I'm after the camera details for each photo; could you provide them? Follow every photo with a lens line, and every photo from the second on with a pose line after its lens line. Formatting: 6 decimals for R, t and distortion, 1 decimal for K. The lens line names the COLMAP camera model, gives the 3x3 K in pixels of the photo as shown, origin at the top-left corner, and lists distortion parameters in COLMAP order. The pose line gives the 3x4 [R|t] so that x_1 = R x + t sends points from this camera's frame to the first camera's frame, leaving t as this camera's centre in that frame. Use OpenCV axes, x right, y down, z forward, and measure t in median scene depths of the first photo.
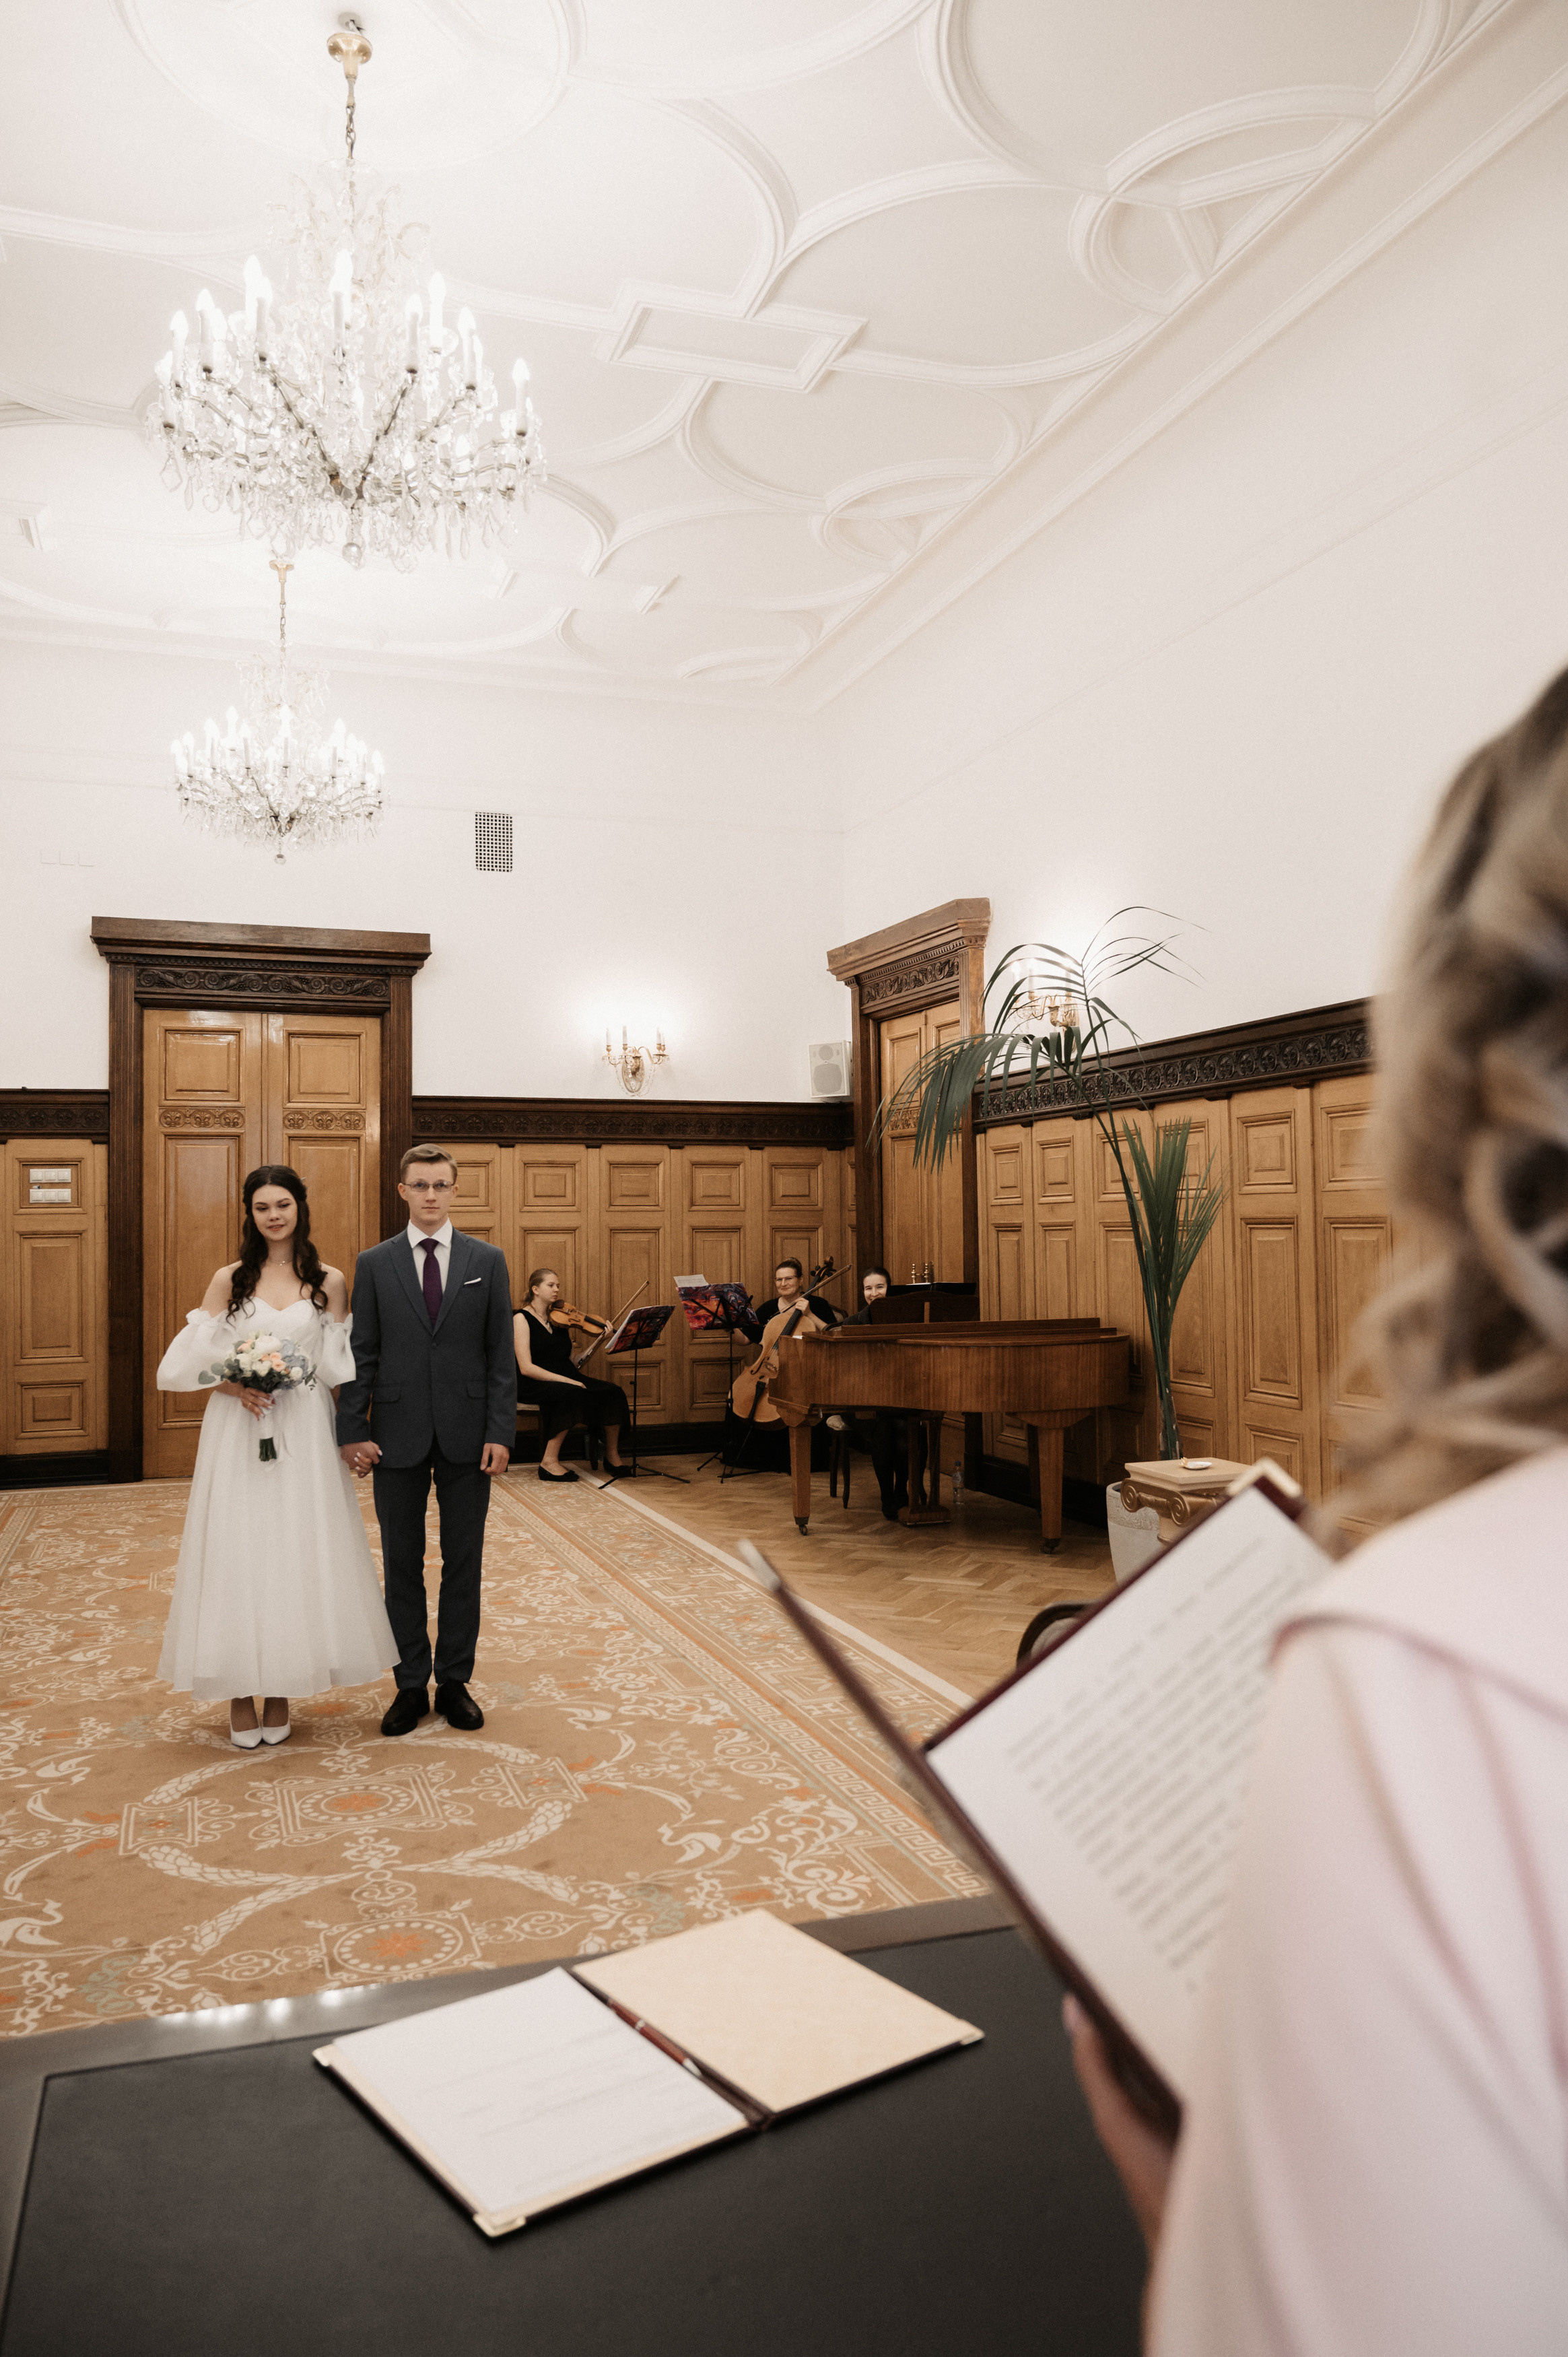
lens RADIAL K [[1695.7, 0, 781.1], [0, 1695.7, 1167.9], [0, 0, 1]] dist [-0.002767, 0.000690]
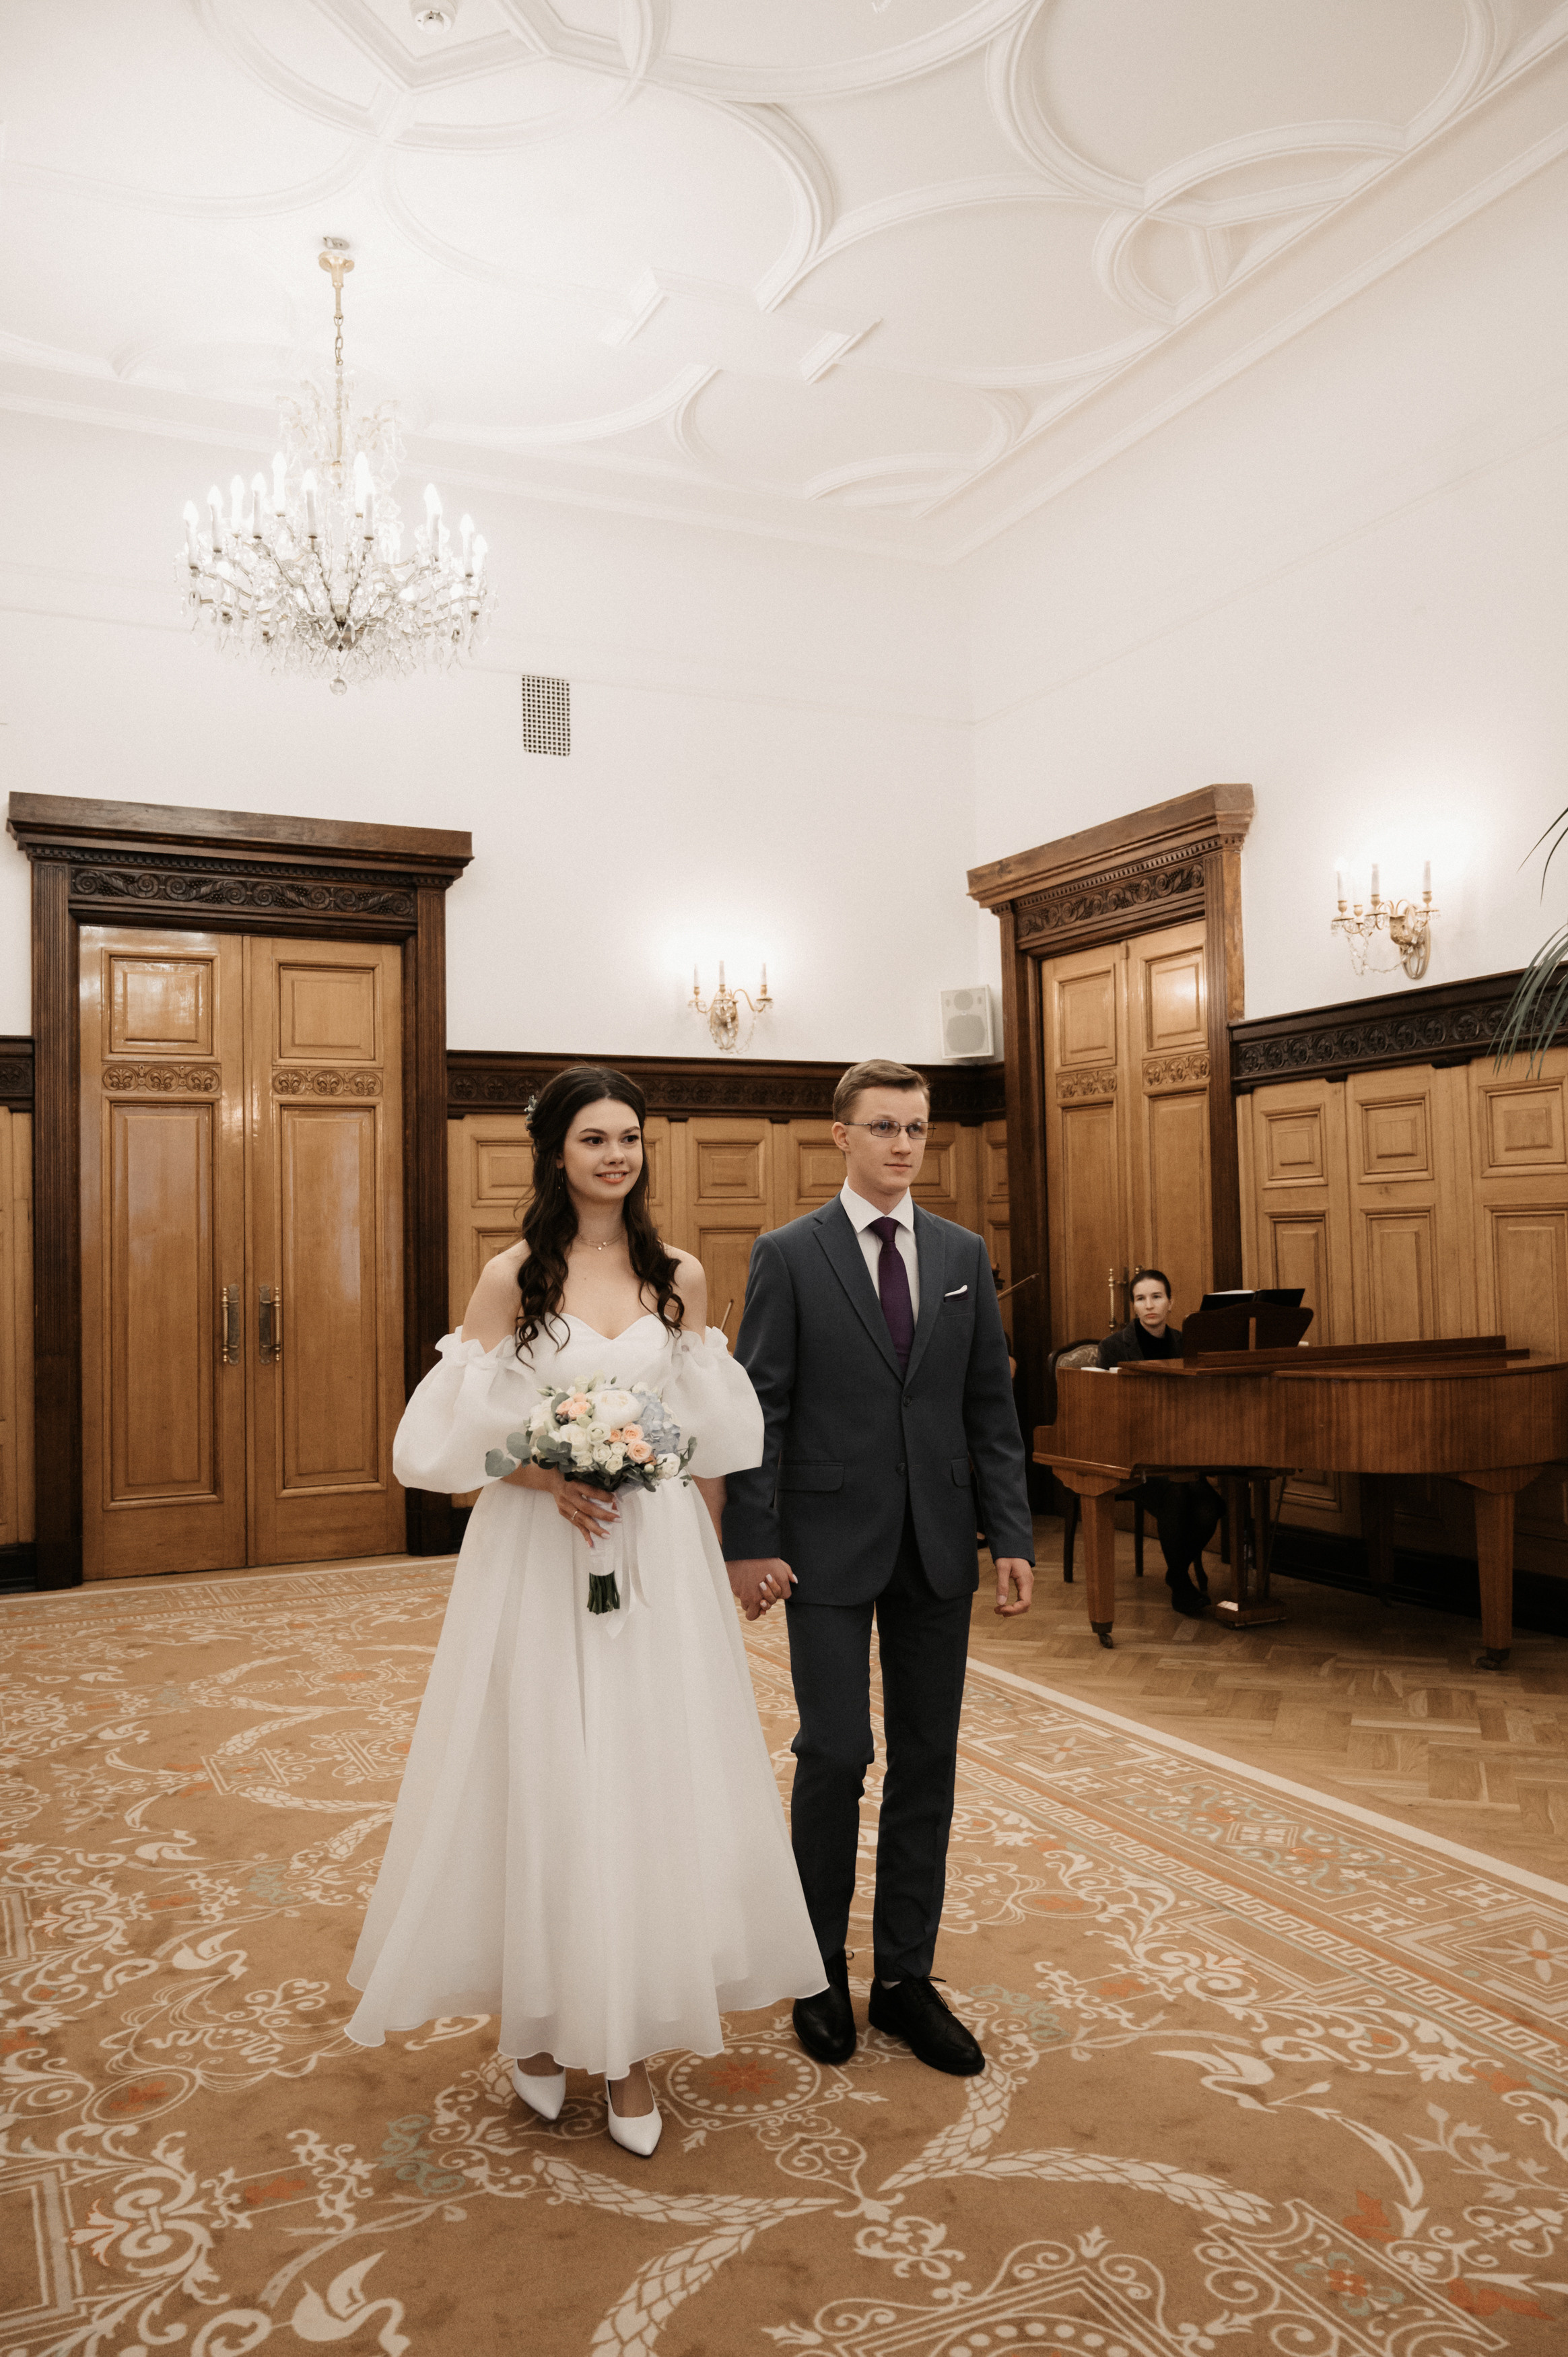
lens RADIAL K [[1774.6, 0, 795.0], [0, 1774.6, 1168.6], [0, 0, 1]] dist [-0.004398, 0.000567]
pose [[0.993519, -0.005163, 0.113545, -0.192956], [0.005890, 0.999964, -0.006069, 0.018597], [-0.113510, 0.006699, 0.993514, 0.264487]]
